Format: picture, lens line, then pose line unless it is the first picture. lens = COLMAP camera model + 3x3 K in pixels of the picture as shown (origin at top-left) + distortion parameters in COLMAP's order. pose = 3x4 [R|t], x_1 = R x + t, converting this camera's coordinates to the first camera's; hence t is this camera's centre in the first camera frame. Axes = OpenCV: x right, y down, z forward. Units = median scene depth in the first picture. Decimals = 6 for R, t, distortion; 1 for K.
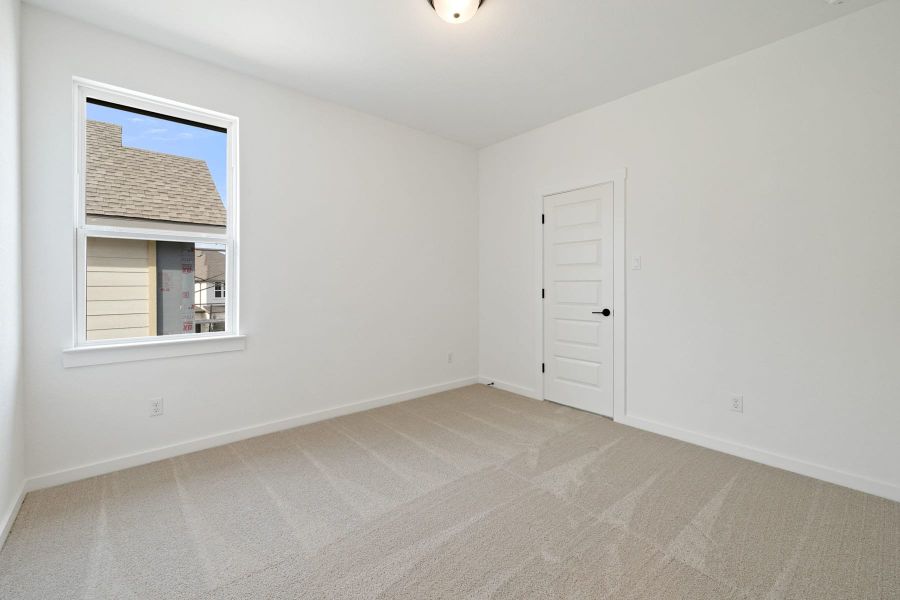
lens RADIAL K [[381.7, 0, 443.7], [0, 381.7, 288.2], [0, 0, 1]] dist [0.002202, 0.000405]
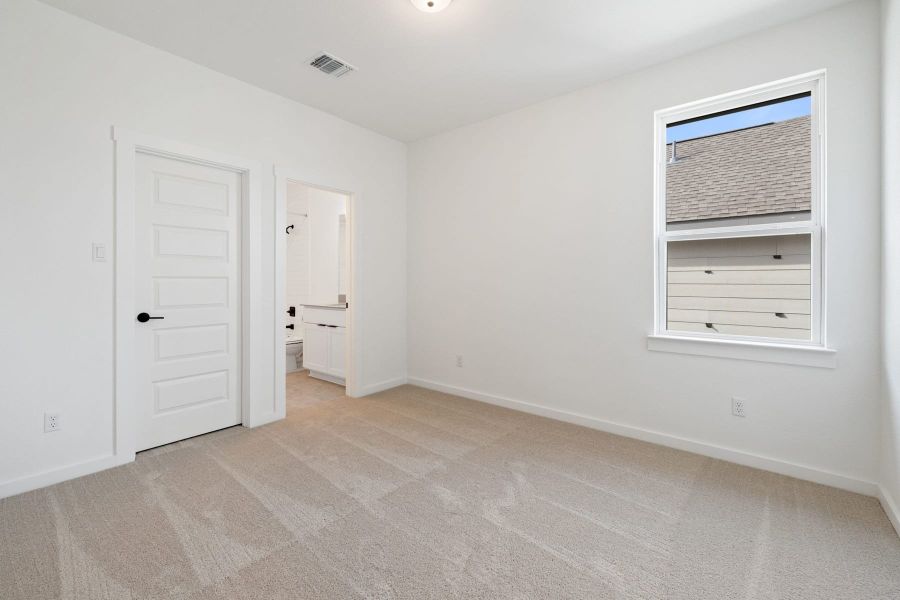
lens RADIAL K [[381.7, 0, 443.7], [0, 381.7, 288.2], [0, 0, 1]] dist [0.002202, 0.000405]
pose [[0.171983, 0.016611, -0.984960, 0.108725], [-0.012106, 0.999818, 0.014747, -0.002033], [0.985025, 0.009387, 0.172153, 0.116992]]
